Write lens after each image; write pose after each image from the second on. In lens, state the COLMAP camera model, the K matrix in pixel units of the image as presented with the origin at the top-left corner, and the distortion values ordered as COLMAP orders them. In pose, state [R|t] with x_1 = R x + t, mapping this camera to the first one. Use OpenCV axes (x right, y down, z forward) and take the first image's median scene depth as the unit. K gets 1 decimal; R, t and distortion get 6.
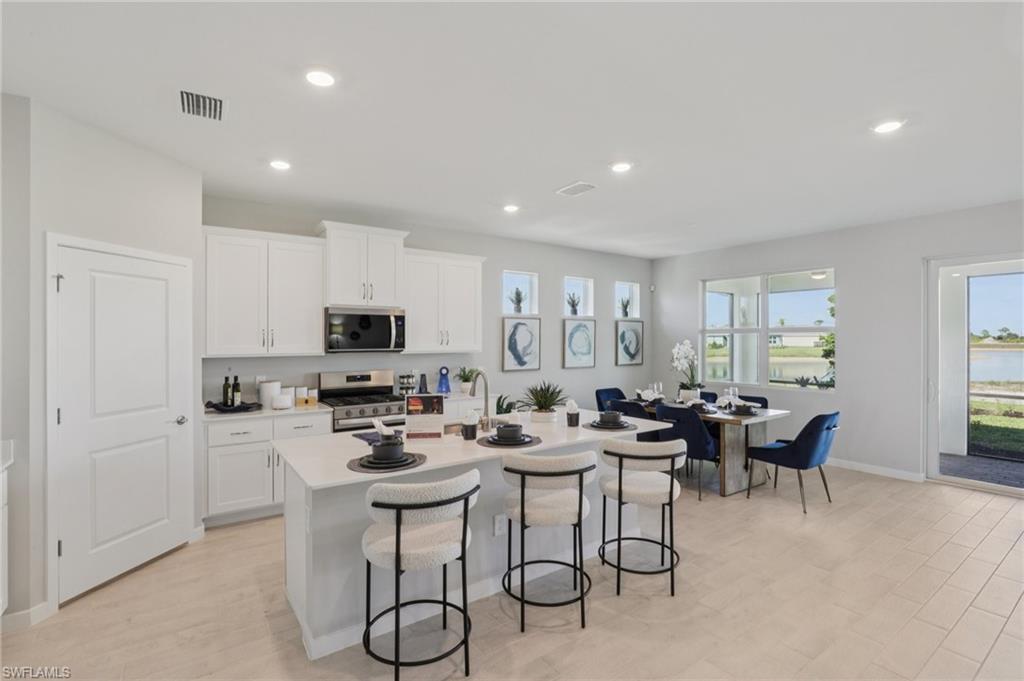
lens RADIAL K [[475.3, 0, 512.0], [0, 475.3, 340.5], [0, 0, 1]] dist [-0.034864, 0.008047]
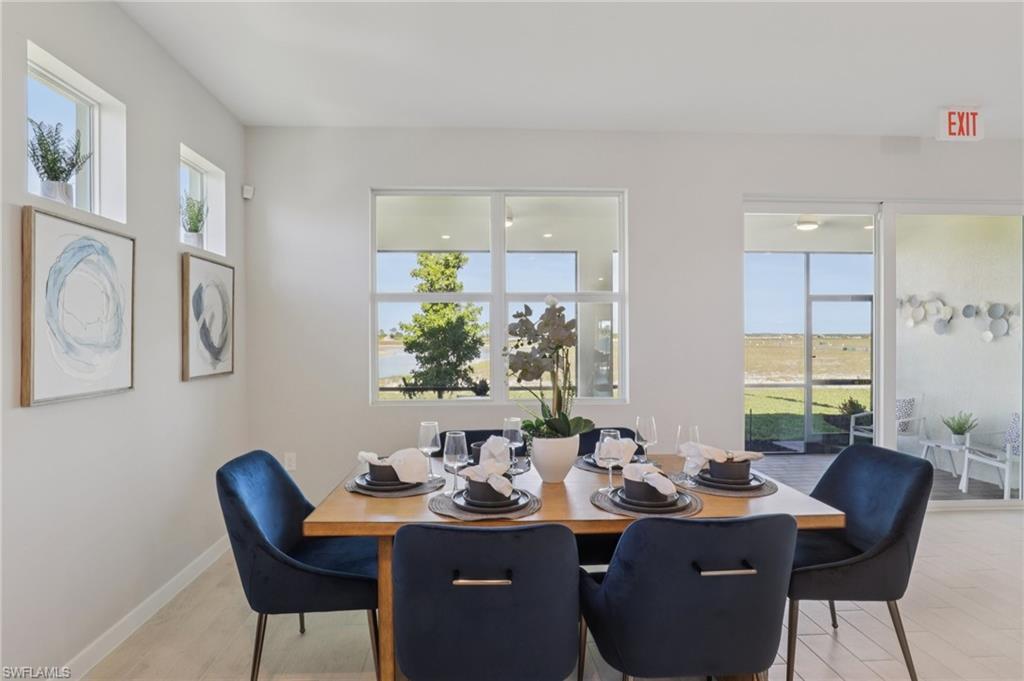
lens RADIAL K [[558.5, 0, 482.5], [0, 558.5, 336.7], [0, 0, 1]] dist [-0.001650, -0.001172]
pose [[0.557192, 0.002941, 0.830378, -0.000388], [0.000243, 0.999993, -0.003705, 0.031661], [-0.830384, 0.002267, 0.557188, 0.855954]]
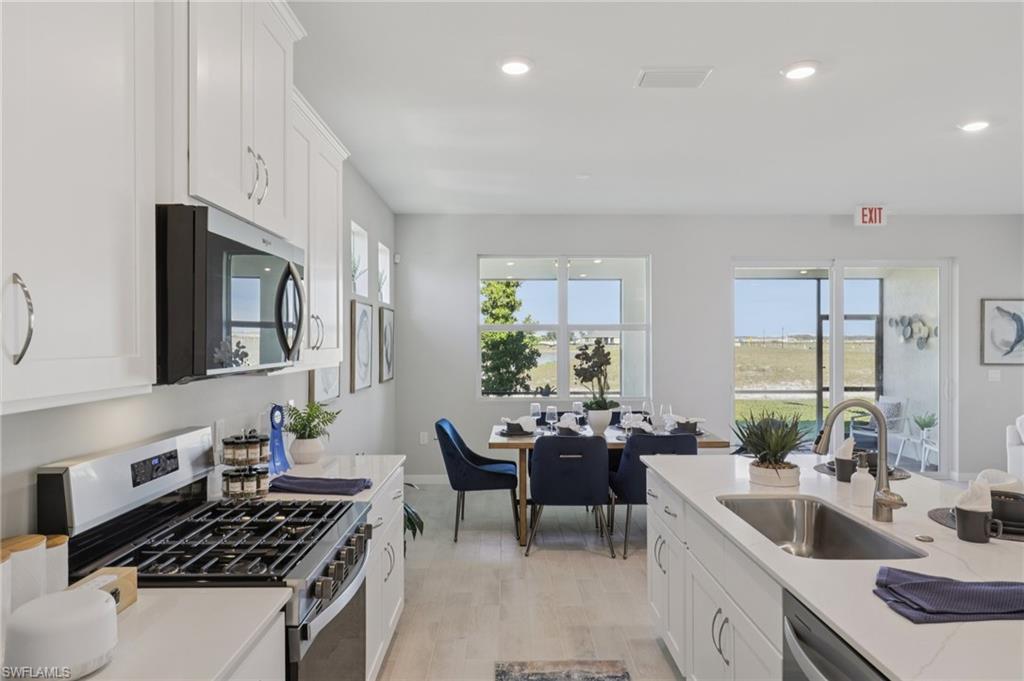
lens RADIAL K [[657.0, 0, 512.0], [0, 657.0, 340.5], [0, 0, 1]] dist [0.002856, 0.000729]
pose [[0.568916, 0.003054, 0.822390, -0.527341], [-0.001970, 0.999995, -0.002351, 0.002177], [-0.822393, -0.000282, 0.568919, 0.581342]]
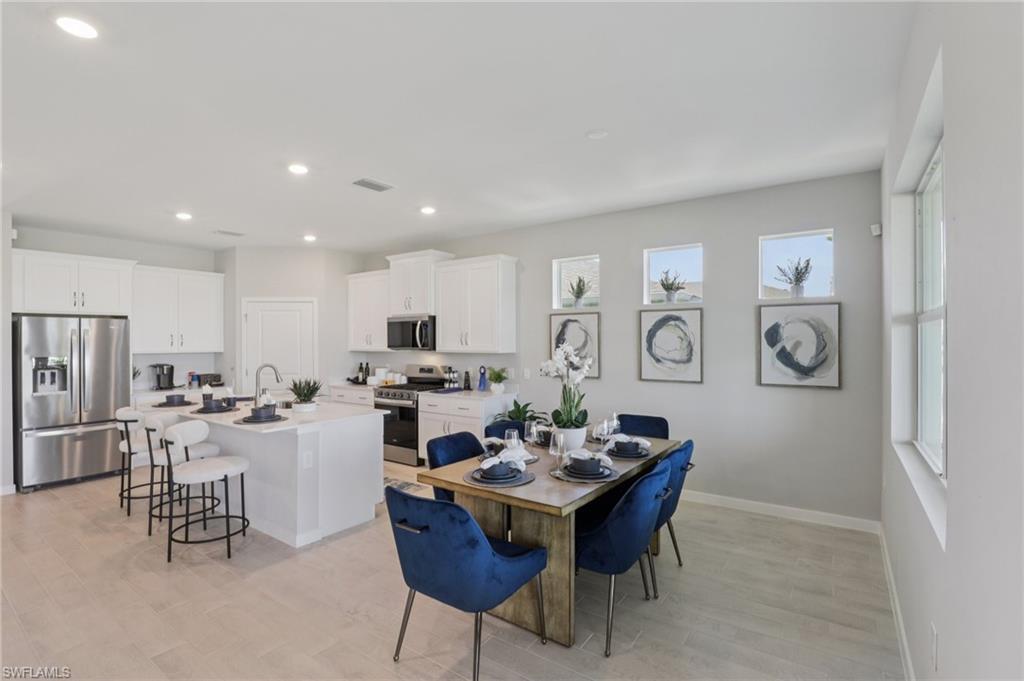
lens RADIAL K [[475.3, 0, 512.0], [0, 475.3, 340.5], [0, 0, 1]] dist [-0.034864, 0.008047]
pose [[0.330921, 0.003242, -0.943653, 0.953135], [0.003648, 0.999982, 0.004715, -0.006173], [0.943651, -0.005002, 0.330904, 0.786459]]
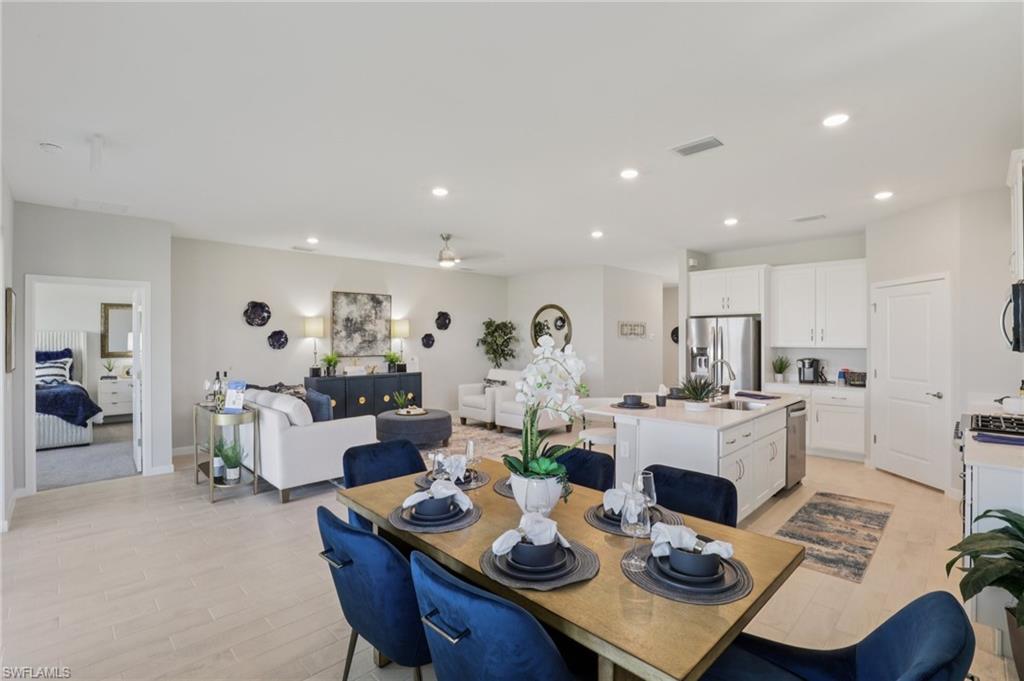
lens RADIAL K [[475.3, 0, 512.0], [0, 475.3, 340.5], [0, 0, 1]] dist [-0.034864, 0.008047]
pose [[-0.987391, 0.006881, -0.158151, 0.473641], [0.005861, 0.999959, 0.006912, -0.002562], [0.158192, 0.005898, -0.987391, 1.446550]]
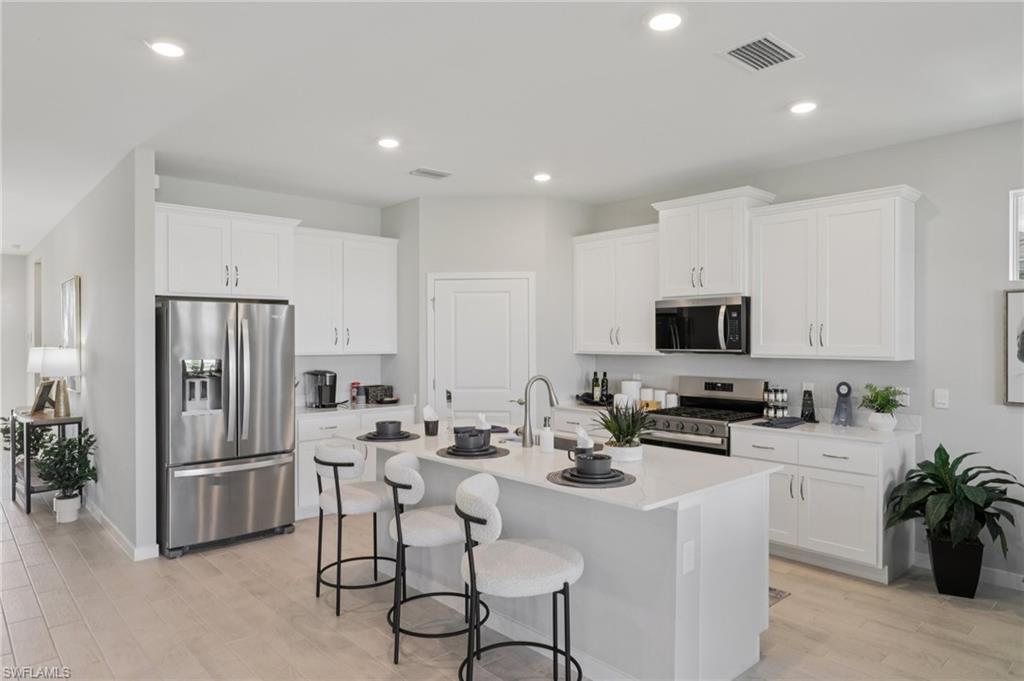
lens RADIAL K [[637.4, 0, 512.0], [0, 637.4, 340.5], [0, 0, 1]] dist [-0.001978, -0.000446]
pose [[0.118718, 0.006965, -0.992904, 0.679427], [0.000467, 0.999975, 0.007070, -0.004296], [0.992928, -0.001303, 0.118712, 0.527950]]
